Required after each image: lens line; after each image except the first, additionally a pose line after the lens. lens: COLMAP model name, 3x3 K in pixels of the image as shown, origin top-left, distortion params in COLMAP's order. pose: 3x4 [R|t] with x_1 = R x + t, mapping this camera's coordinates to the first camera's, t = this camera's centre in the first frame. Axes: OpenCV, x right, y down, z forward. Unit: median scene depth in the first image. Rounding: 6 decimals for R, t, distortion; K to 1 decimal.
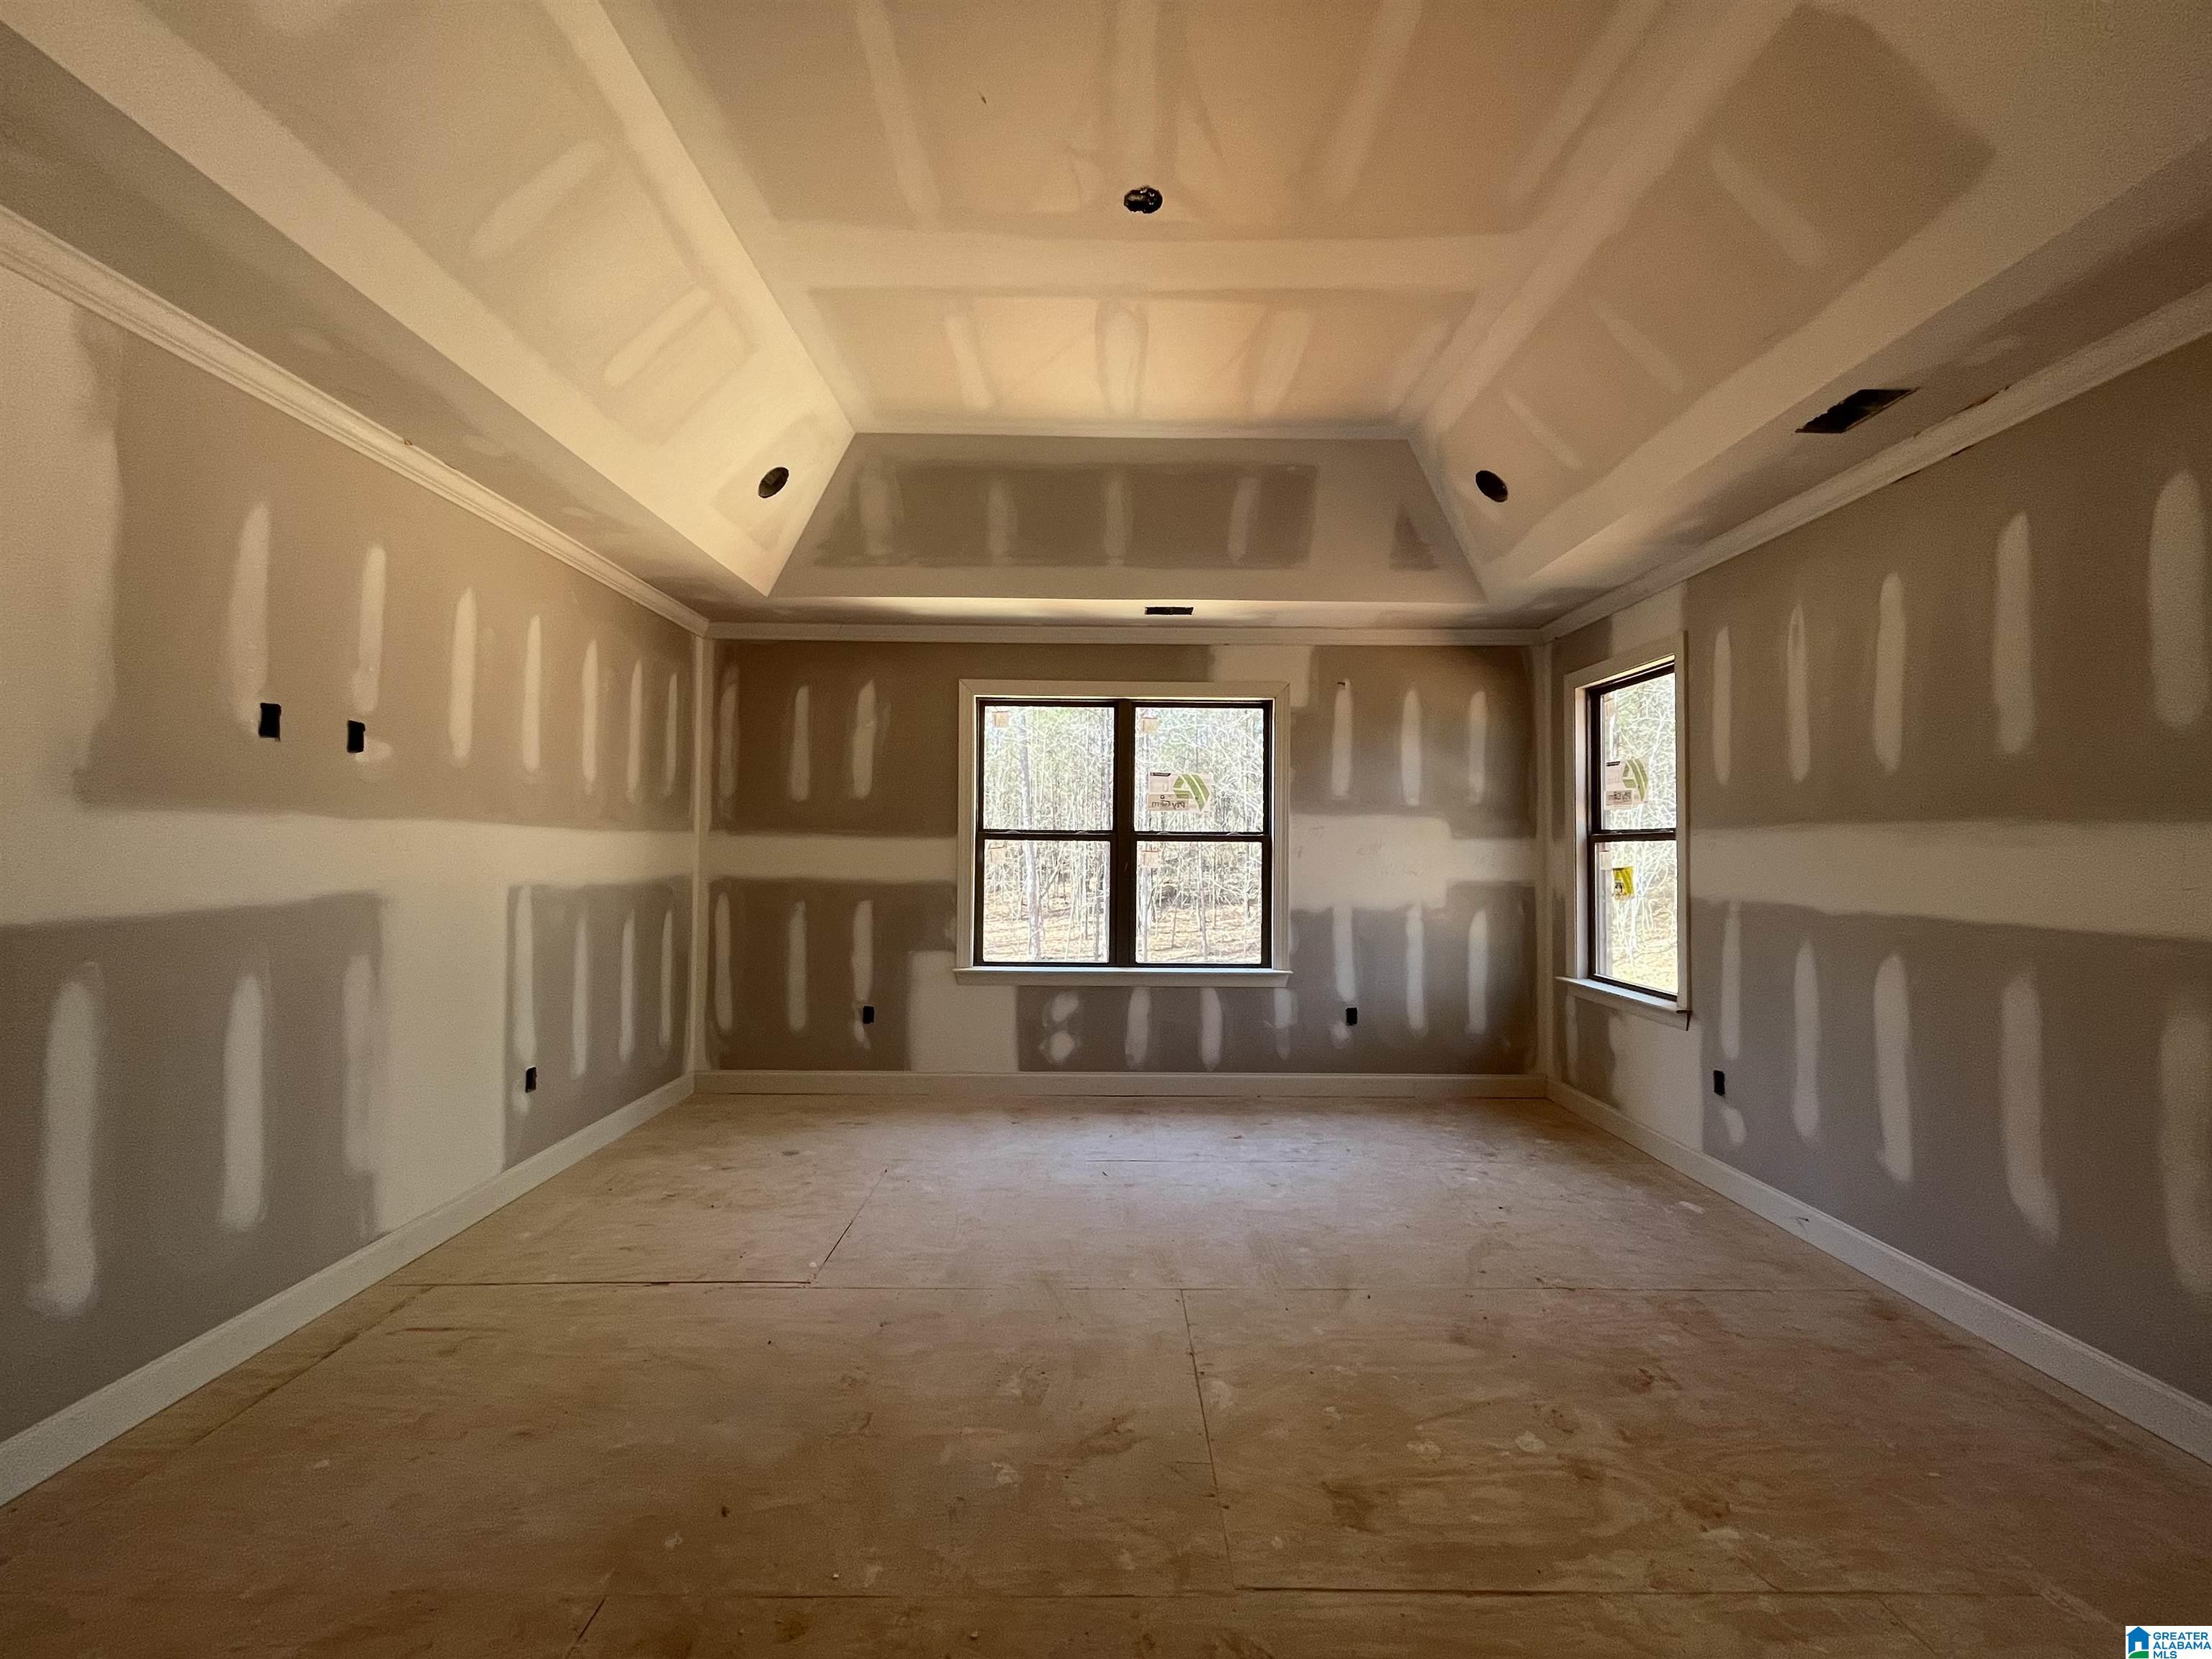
lens RADIAL K [[893.5, 0, 1107.1], [0, 893.5, 826.0], [0, 0, 1]] dist [0.000119, -0.001508]
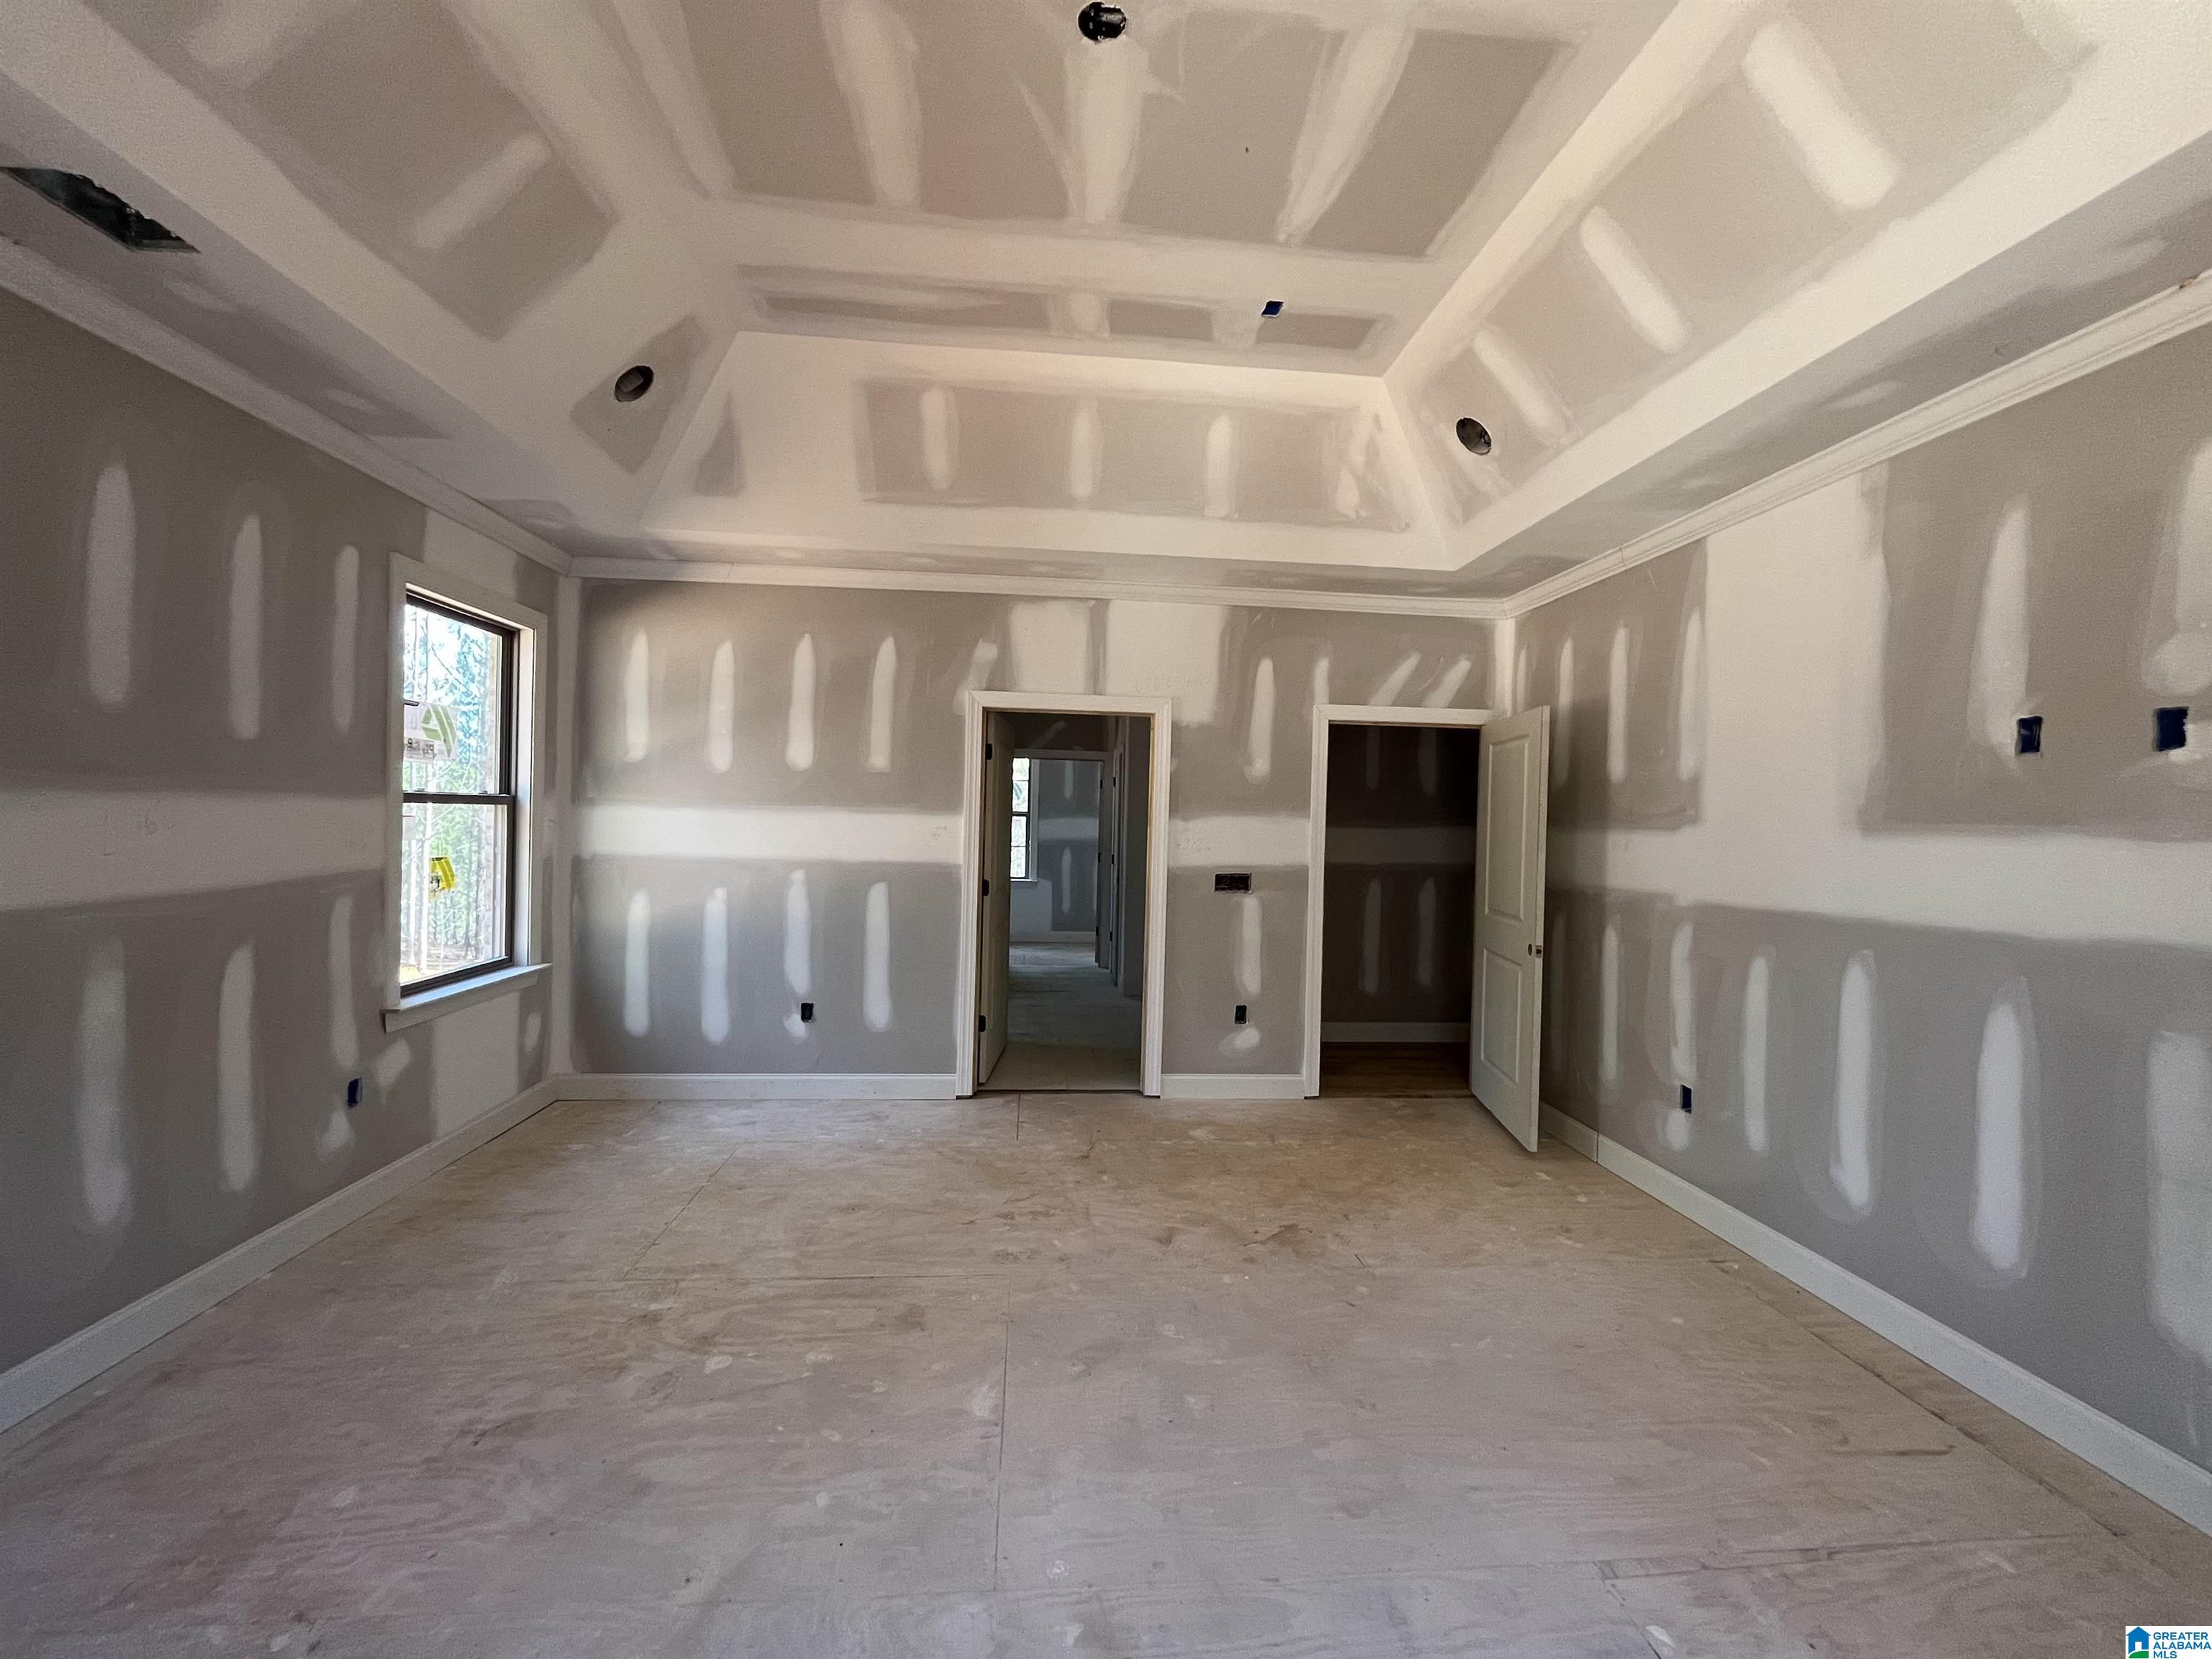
lens RADIAL K [[893.5, 0, 1107.1], [0, 893.5, 826.0], [0, 0, 1]] dist [0.000119, -0.001508]
pose [[-0.996428, -0.030266, -0.078834, 0.060566], [-0.028940, 0.999421, -0.017911, 0.014044], [0.079330, -0.015566, -0.996727, 1.374377]]
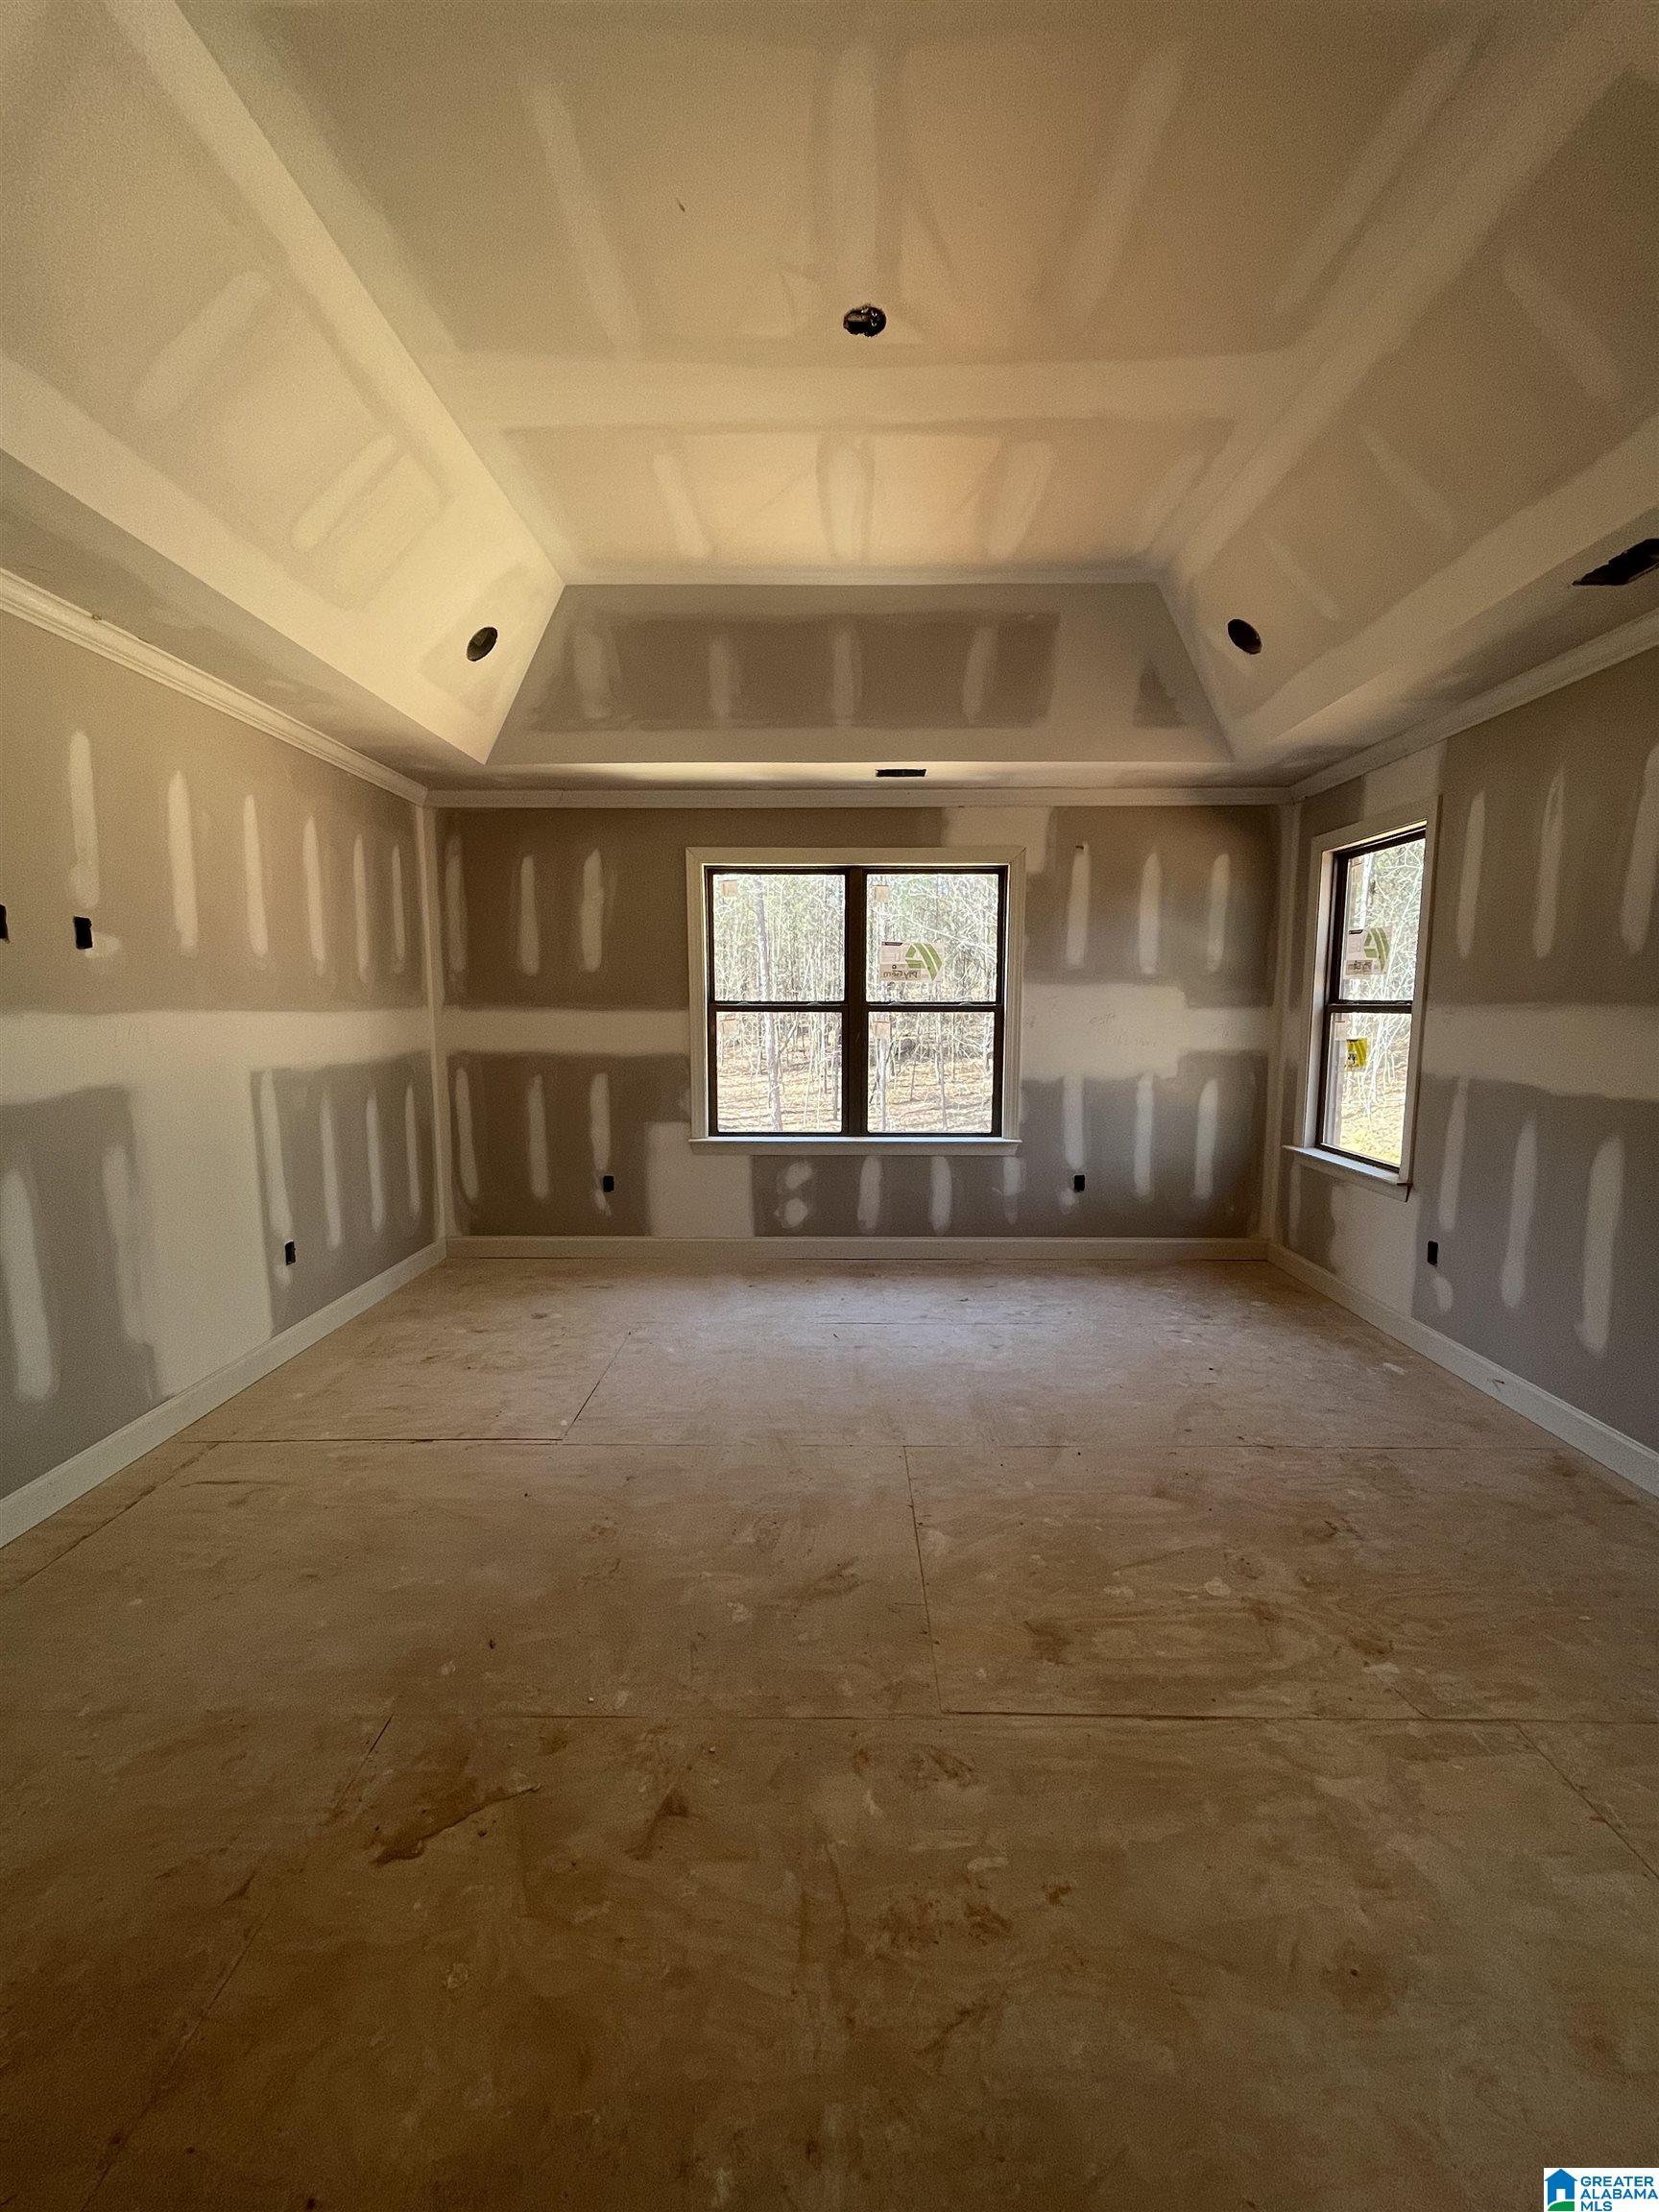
lens RADIAL K [[893.5, 0, 829.4], [0, 893.5, 1111.5], [0, 0, 1]] dist [0.000119, -0.001508]
pose [[0.999799, -0.005512, -0.019263, 0.013501], [0.008284, 0.989113, 0.146925, -0.034482], [0.018244, -0.147055, 0.988960, -0.006468]]
